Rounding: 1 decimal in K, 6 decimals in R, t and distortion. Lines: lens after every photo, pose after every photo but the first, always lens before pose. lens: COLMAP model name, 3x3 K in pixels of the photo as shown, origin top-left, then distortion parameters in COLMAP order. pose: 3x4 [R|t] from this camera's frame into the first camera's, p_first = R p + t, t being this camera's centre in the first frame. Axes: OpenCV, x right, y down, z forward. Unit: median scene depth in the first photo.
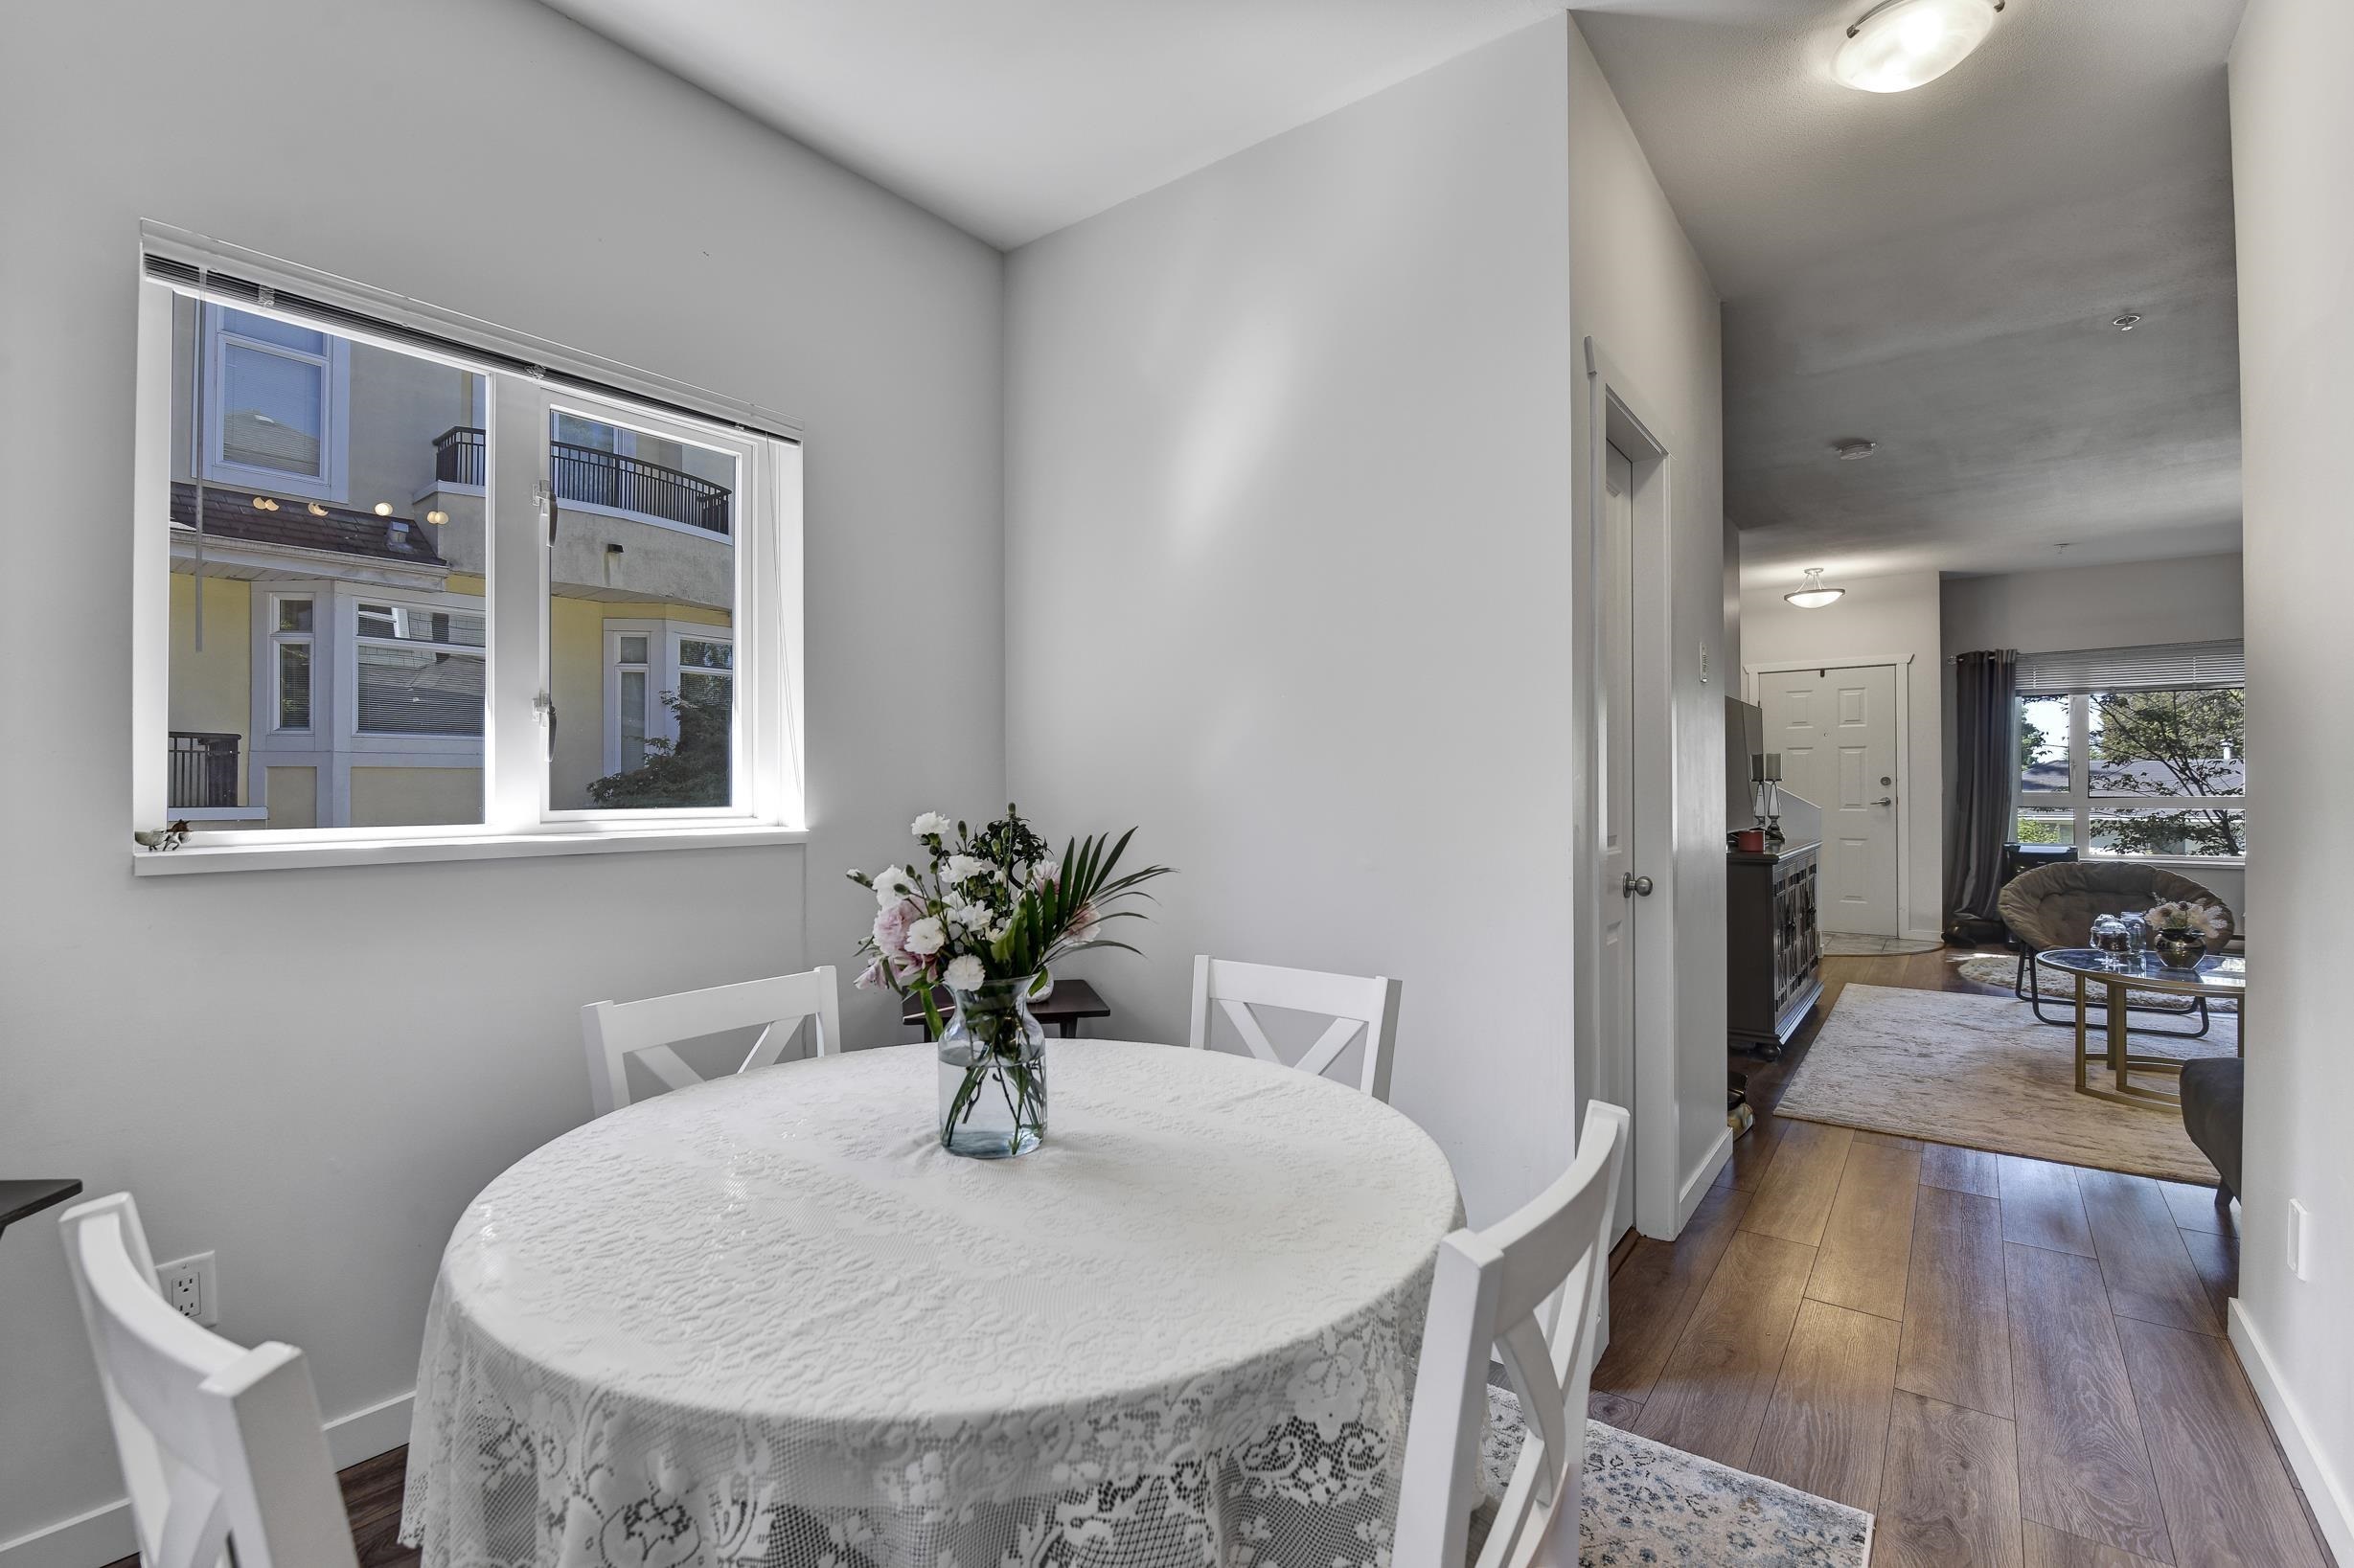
lens RADIAL K [[1021.4, 0, 1207.9], [0, 1021.4, 781.0], [0, 0, 1]] dist [-0.002774, -0.010076]
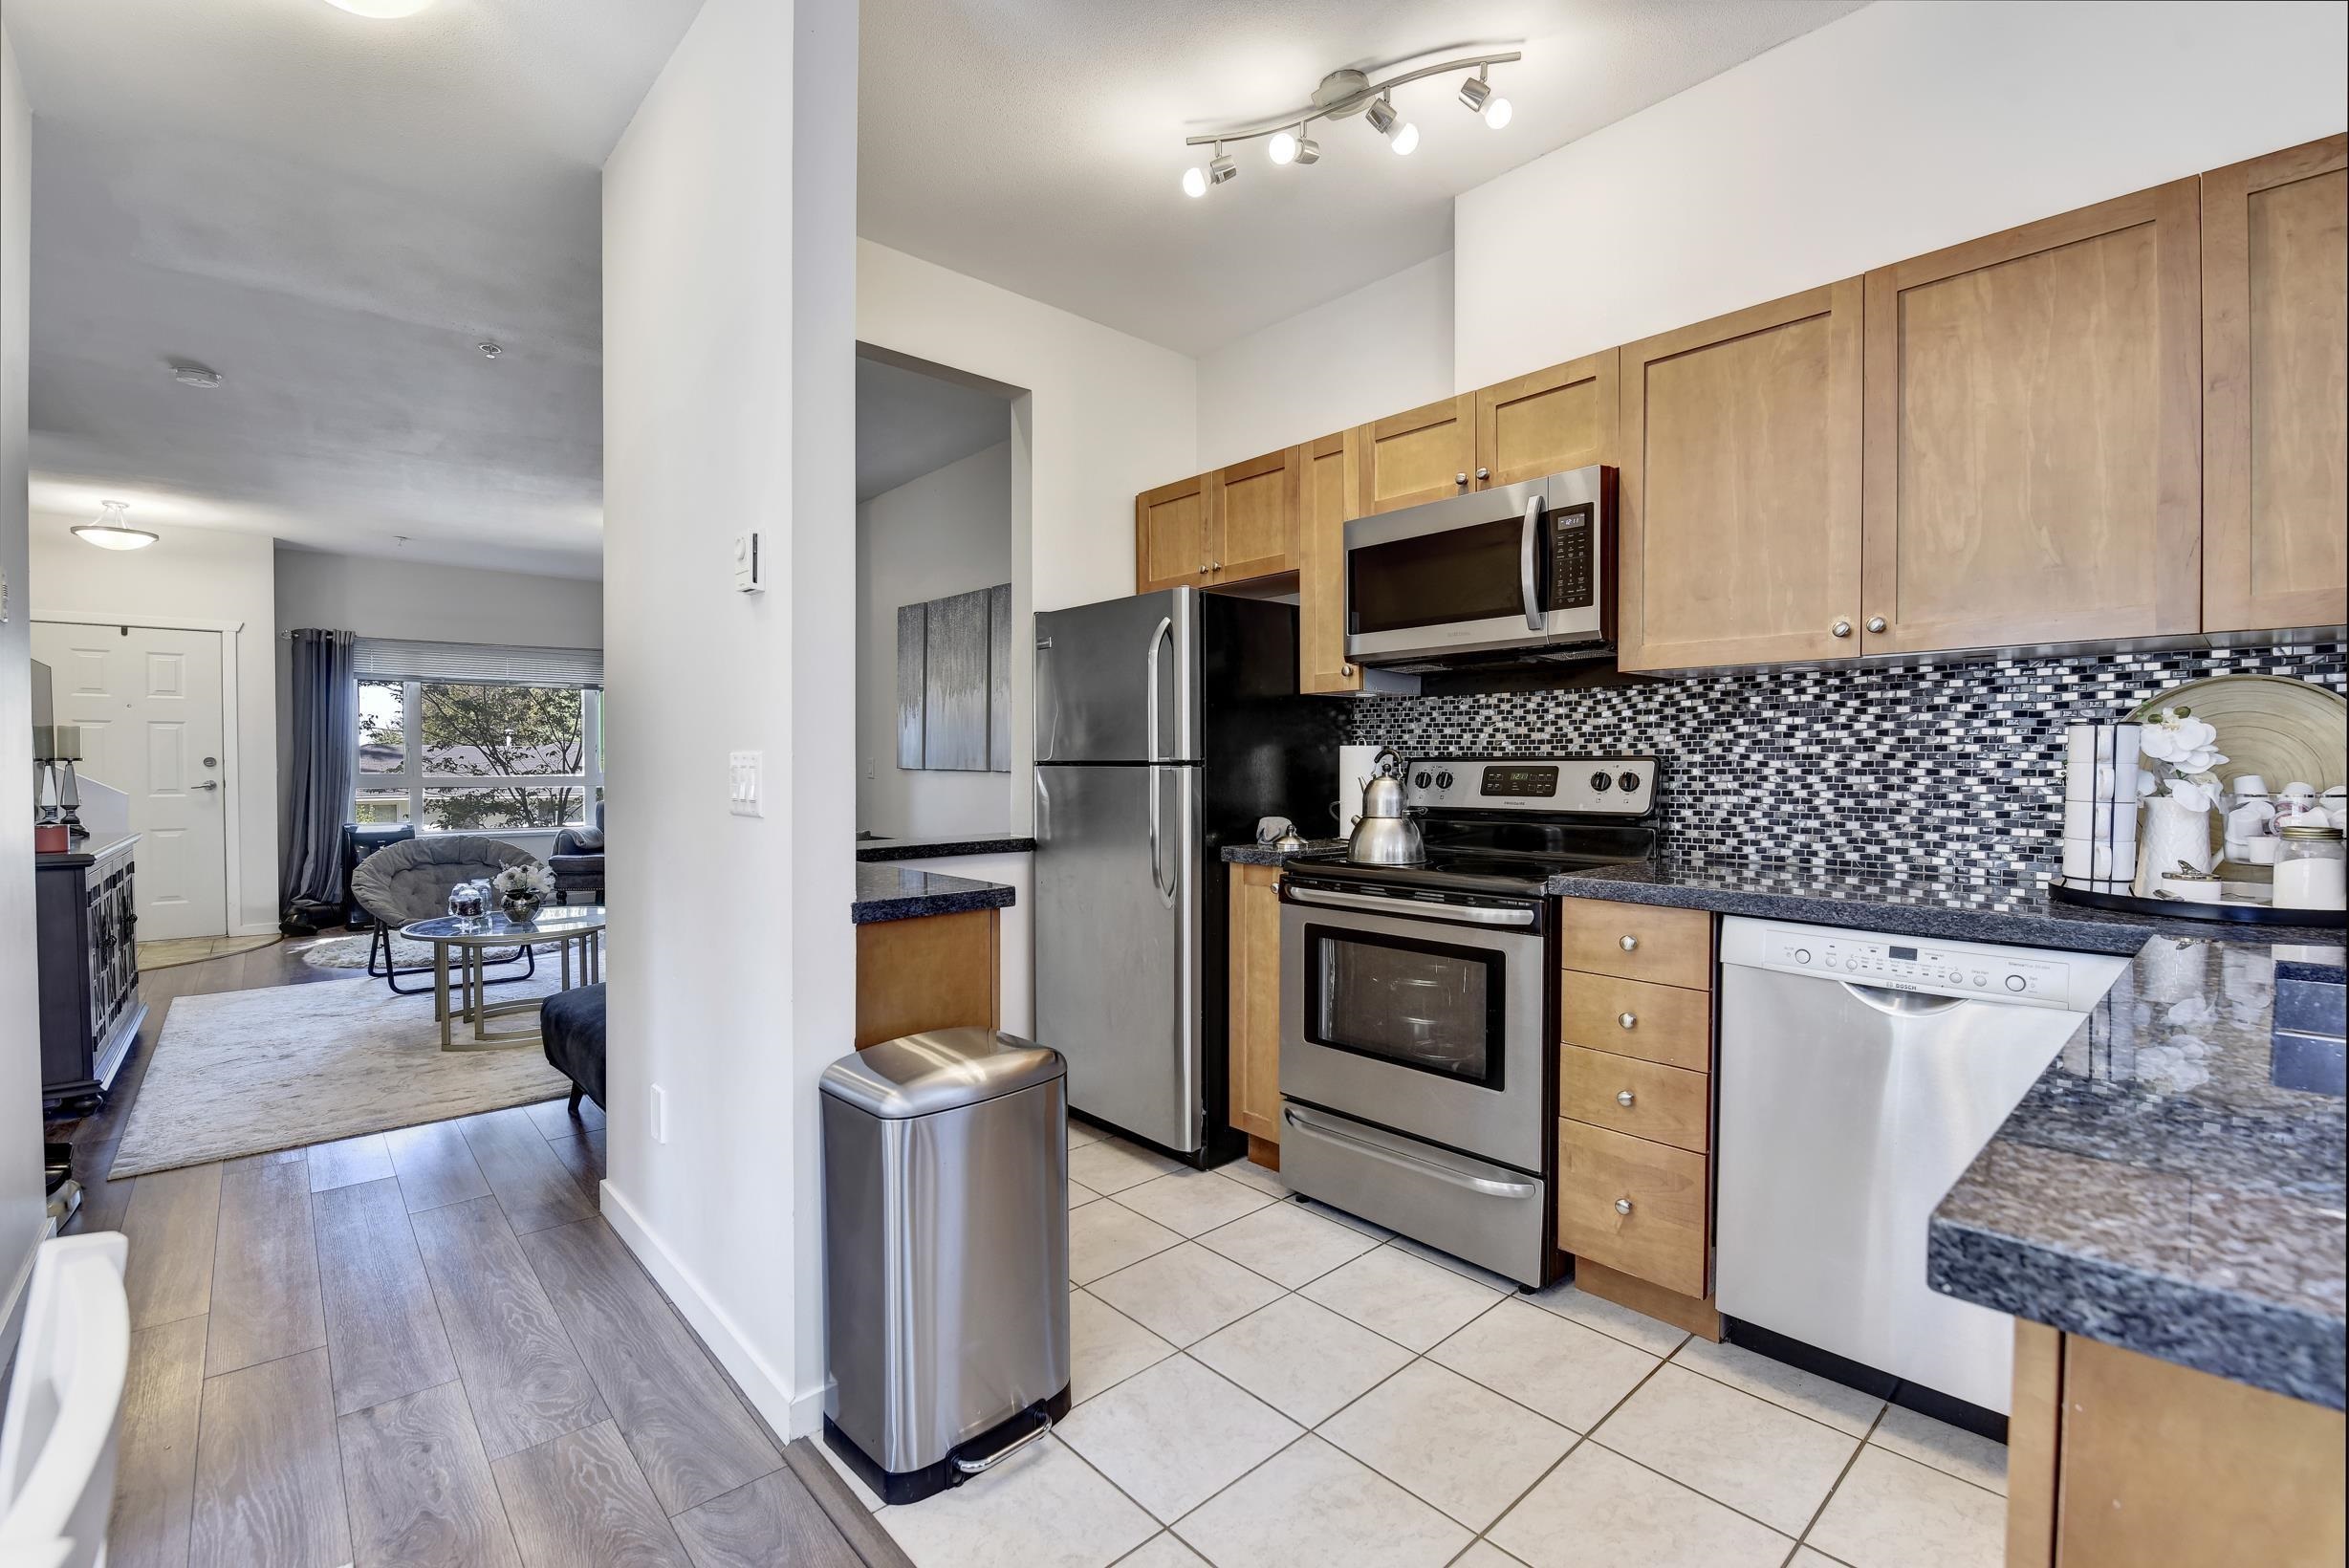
lens RADIAL K [[1010.1, 0, 1135.3], [0, 1010.1, 782.1], [0, 0, 1]] dist [0.001034, -0.008535]
pose [[0.218738, -0.013081, 0.975696, -0.018578], [-0.004908, 0.999883, 0.014505, 0.001667], [-0.975771, -0.007961, 0.218648, 0.038613]]
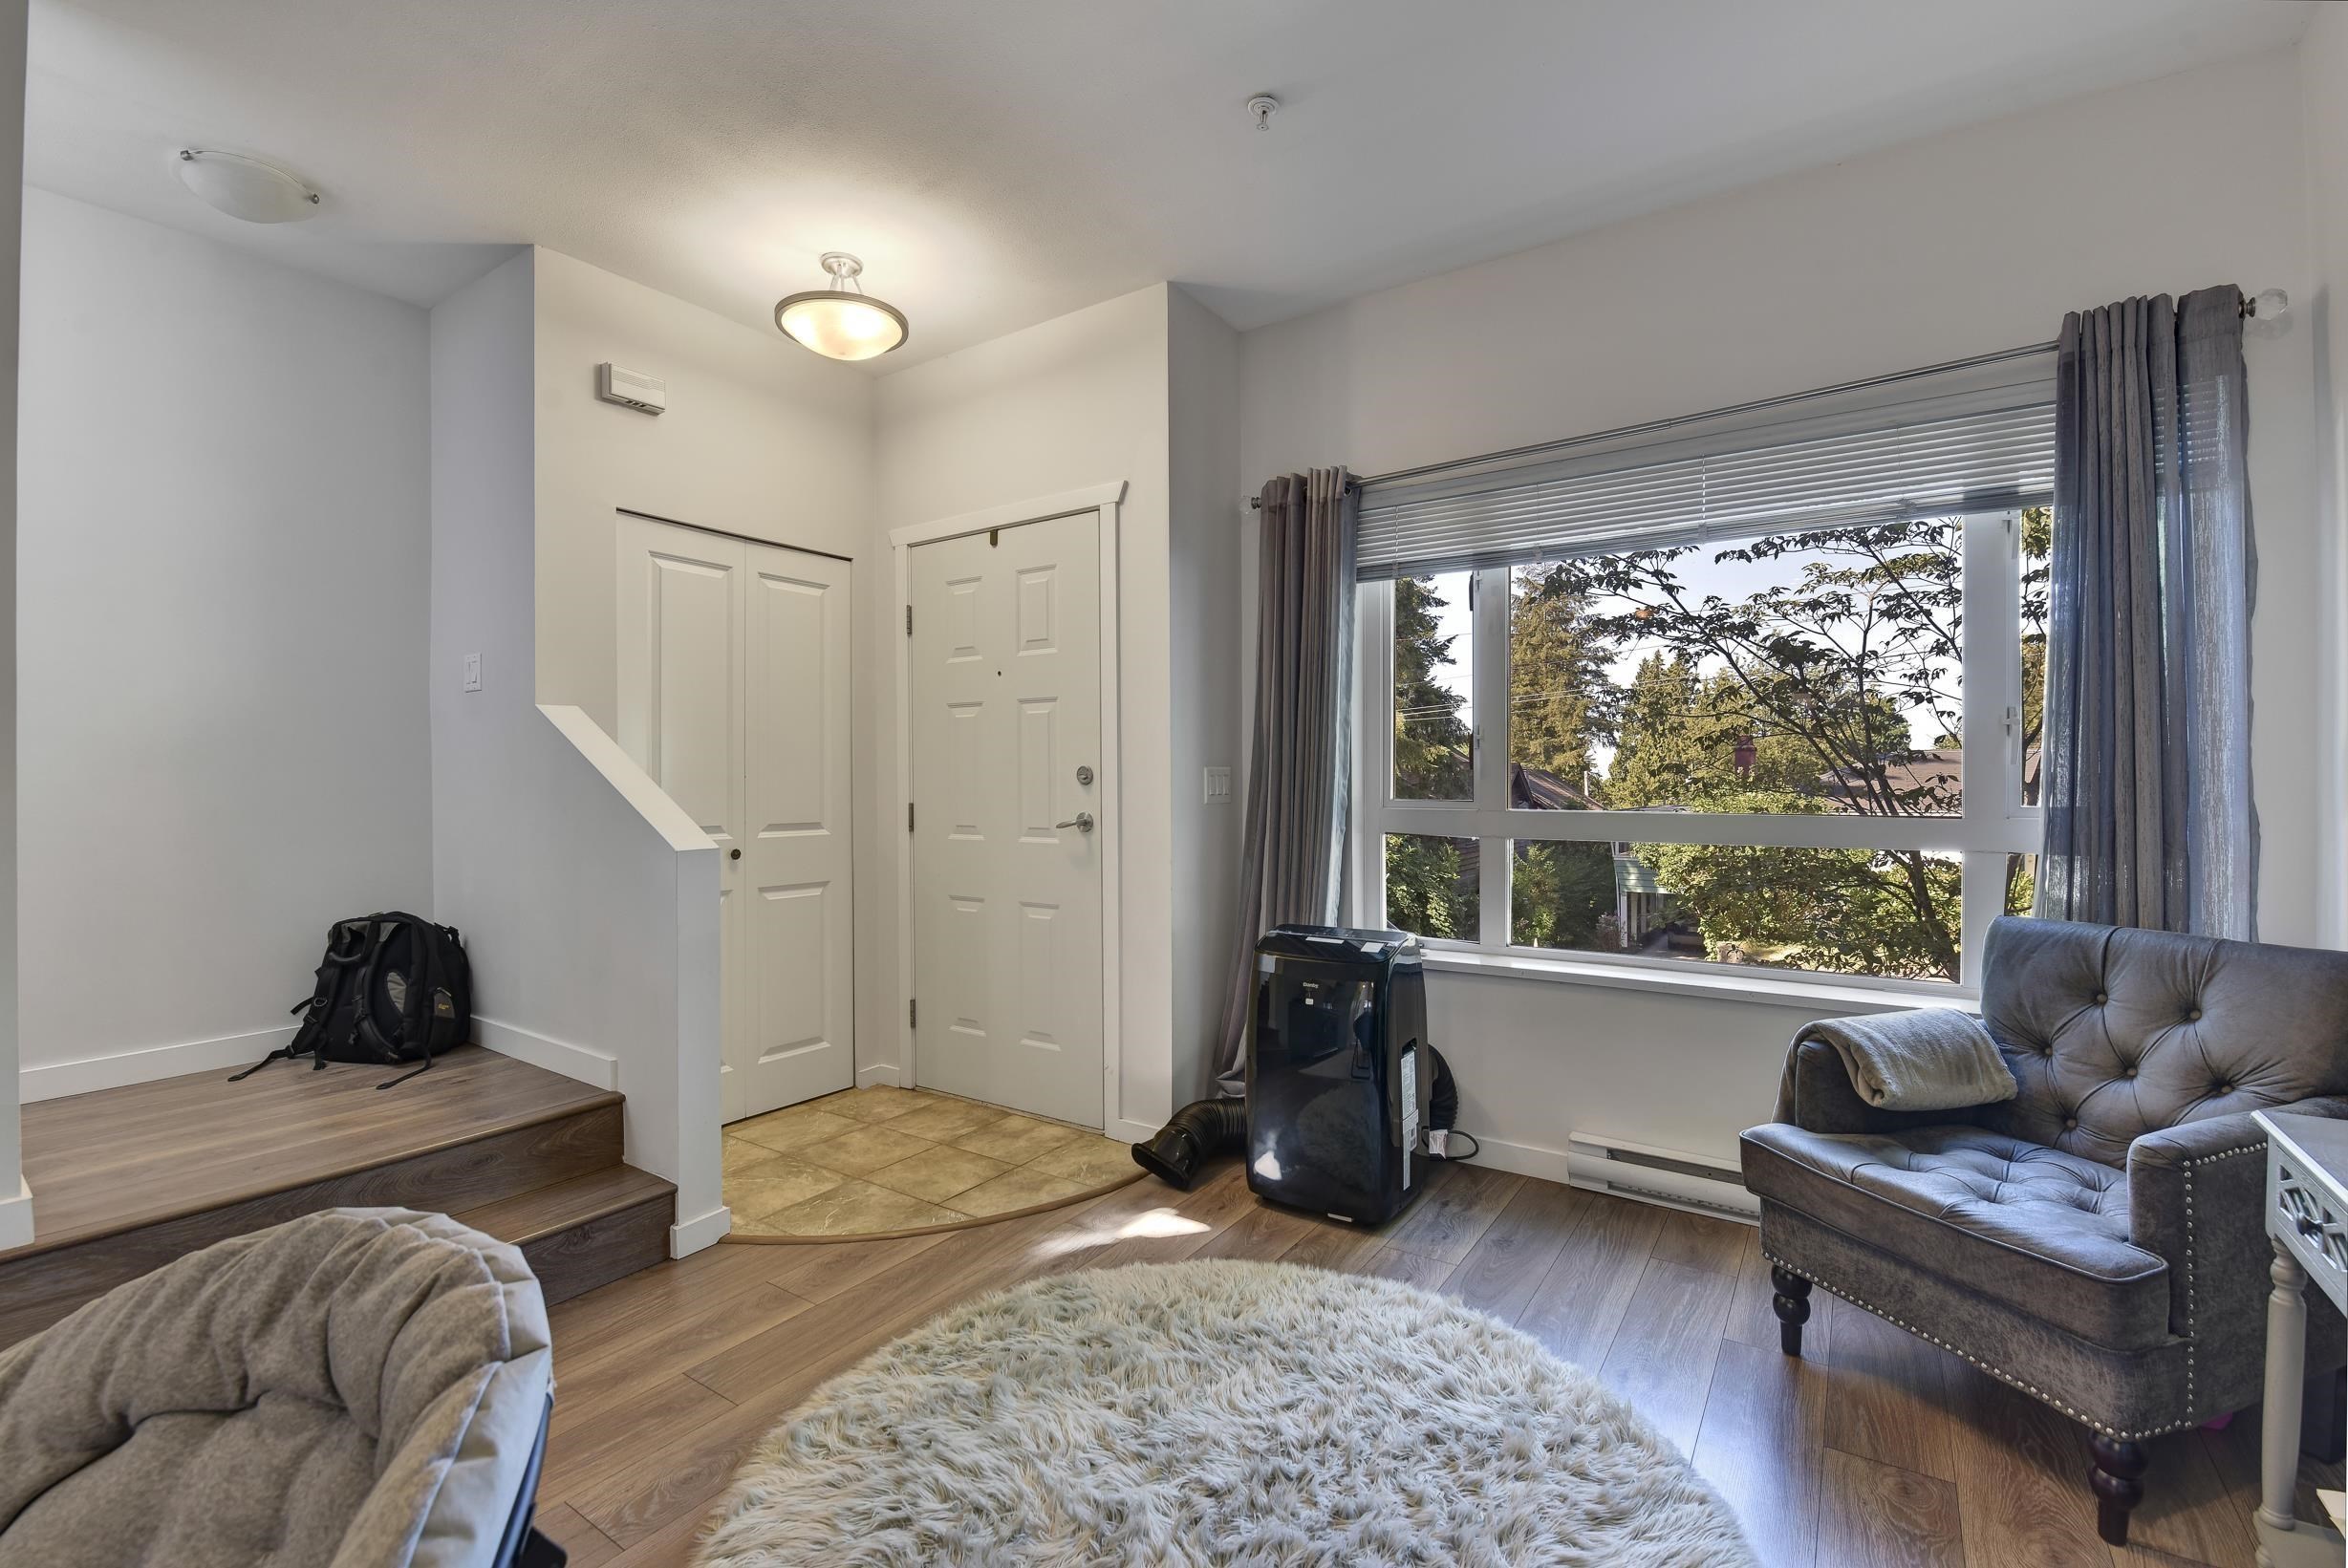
lens RADIAL K [[1034.5, 0, 1174.0], [0, 1034.5, 784.0], [0, 0, 1]] dist [-0.003252, -0.009850]
pose [[0.999151, -0.002716, 0.041106, 1.128888], [0.002263, 0.999936, 0.011052, -0.002090], [-0.041134, -0.010949, 0.999094, 0.911837]]
